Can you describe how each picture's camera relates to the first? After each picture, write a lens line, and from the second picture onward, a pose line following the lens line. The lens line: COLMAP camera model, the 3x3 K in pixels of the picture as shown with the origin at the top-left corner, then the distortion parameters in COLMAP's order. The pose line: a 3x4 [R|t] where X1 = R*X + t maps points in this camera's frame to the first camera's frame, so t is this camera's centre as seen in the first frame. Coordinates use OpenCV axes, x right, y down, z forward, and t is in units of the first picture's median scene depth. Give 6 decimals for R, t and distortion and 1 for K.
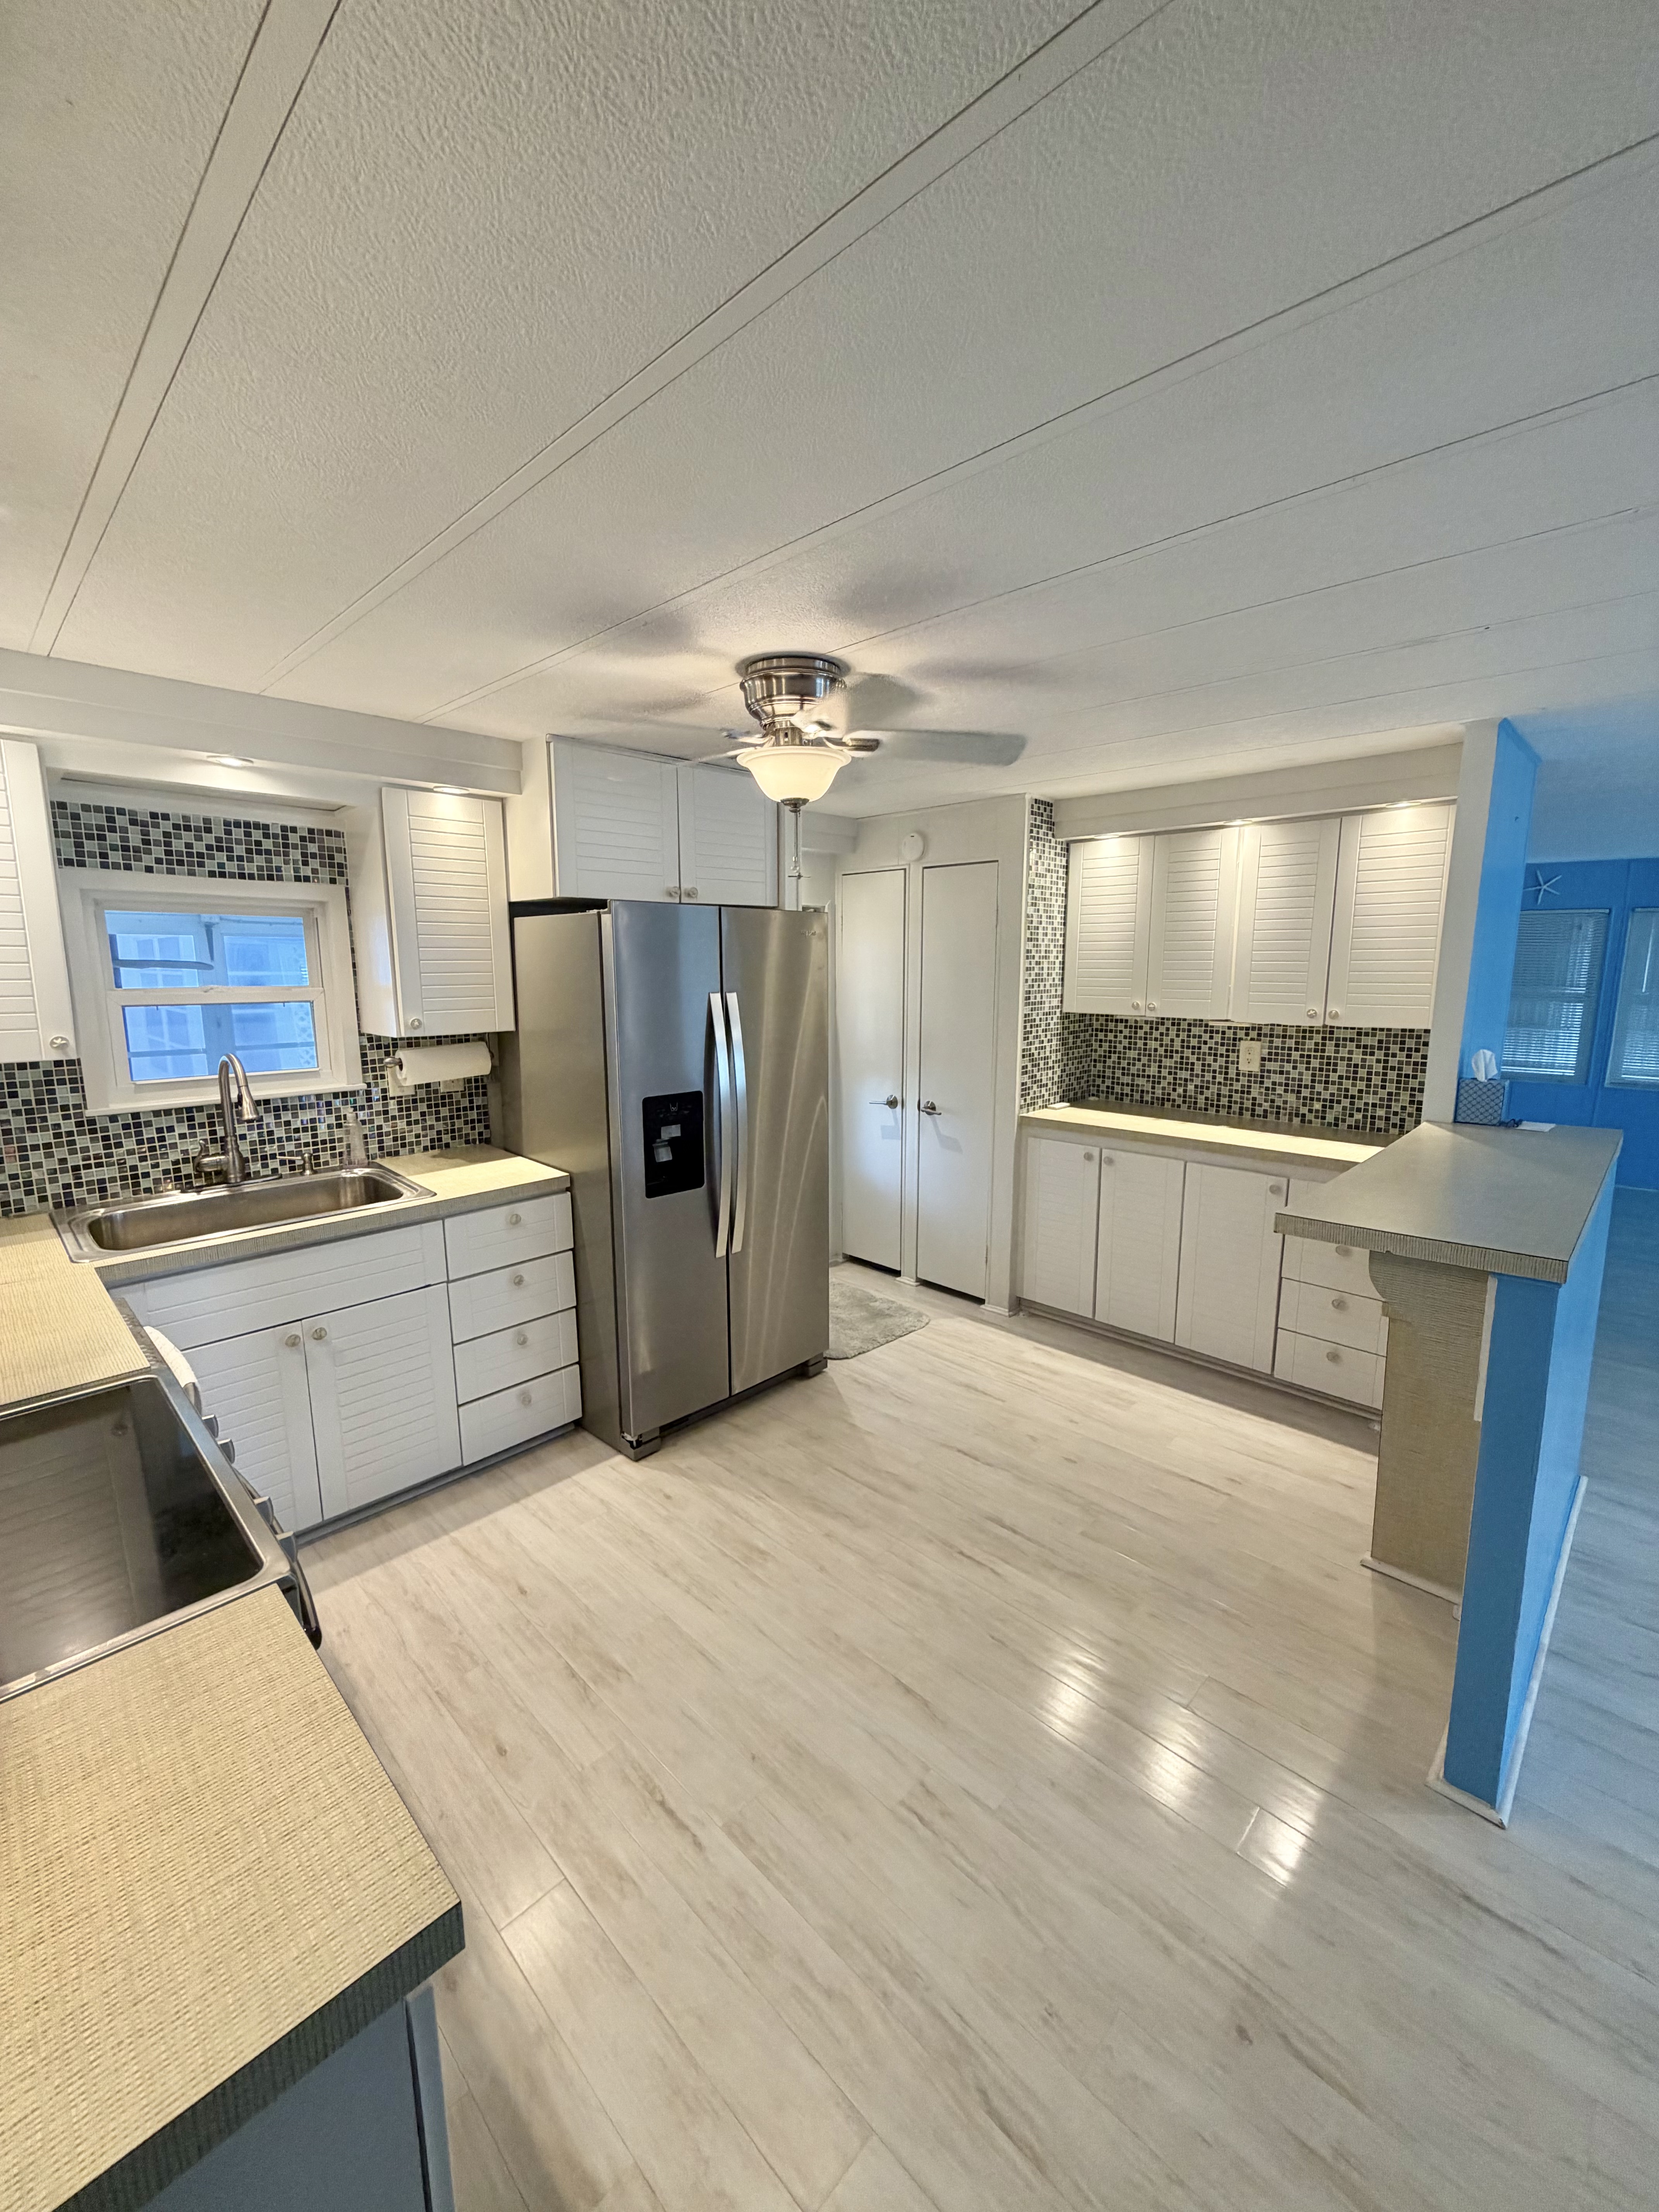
lens RADIAL K [[883.6, 0, 835.2], [0, 883.6, 1104.1], [0, 0, 1]] dist [0.000136, 0.000569]
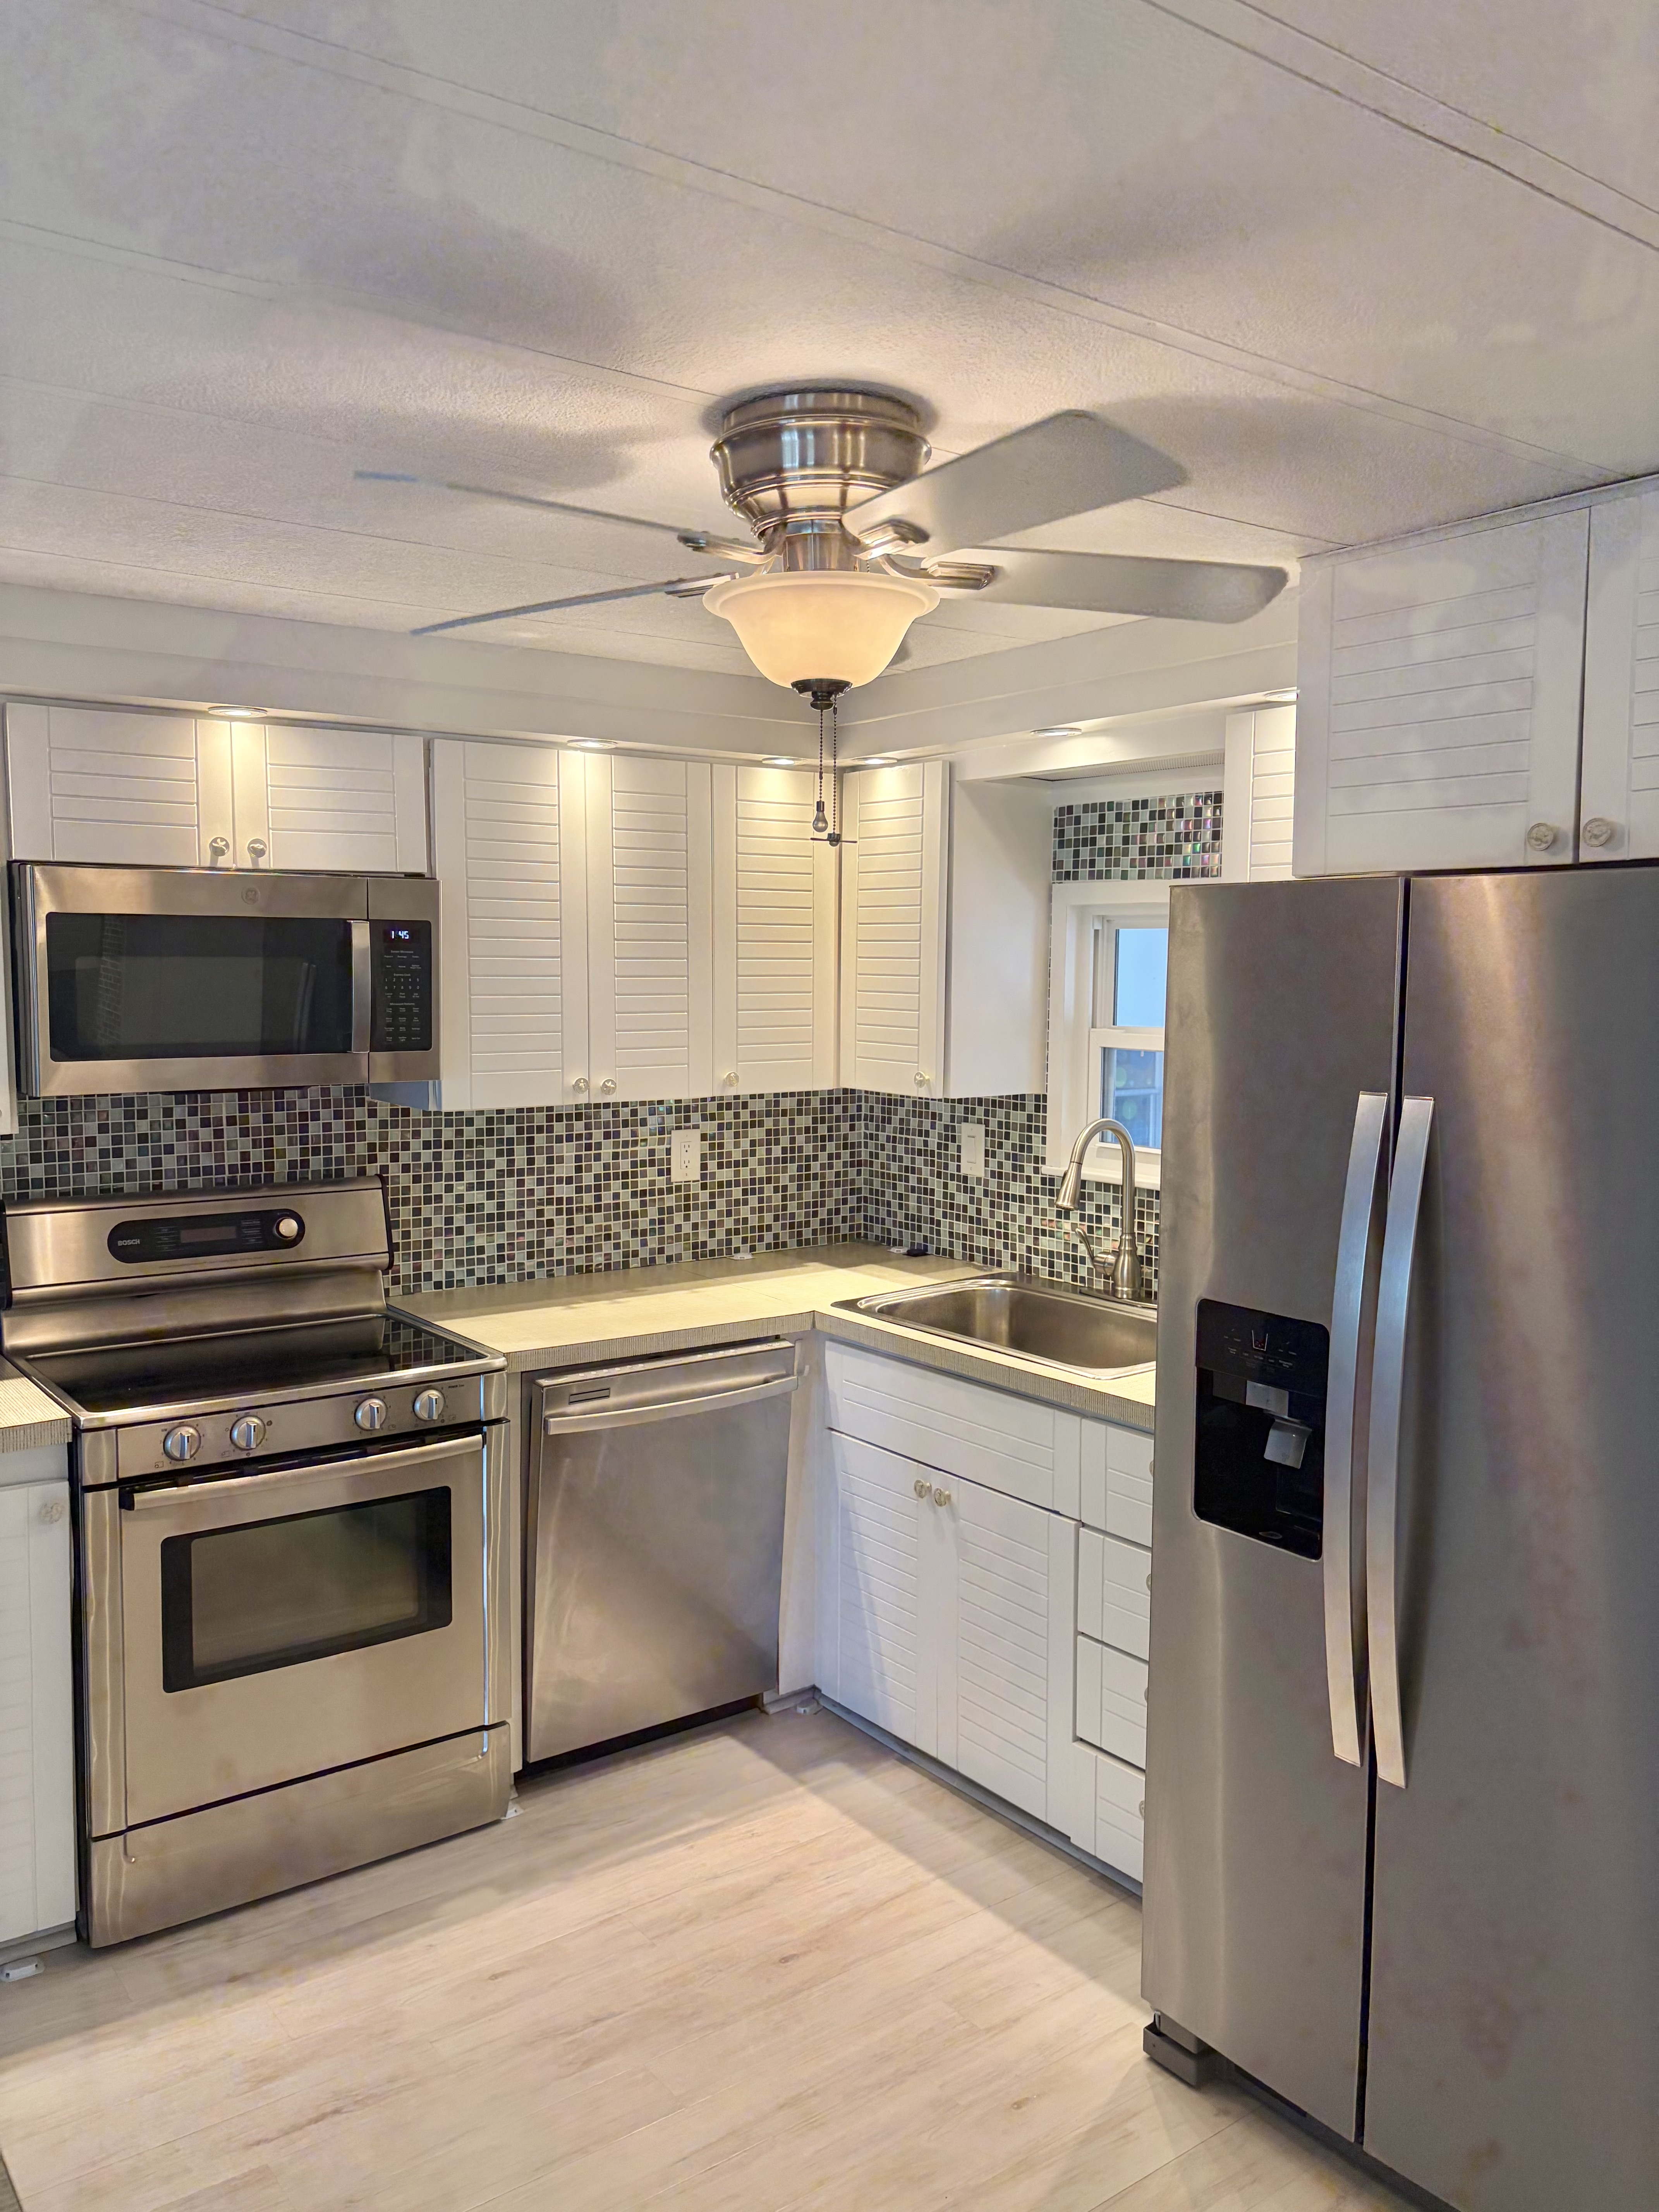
lens RADIAL K [[1687.2, 0, 831.4], [0, 1687.2, 1110.0], [0, 0, 1]] dist [0.008941, -0.001507]
pose [[-0.160355, 0.084195, -0.983462, 0.753019], [-0.165468, 0.979963, 0.110876, -0.188309], [0.973091, 0.180511, -0.143210, 1.016442]]
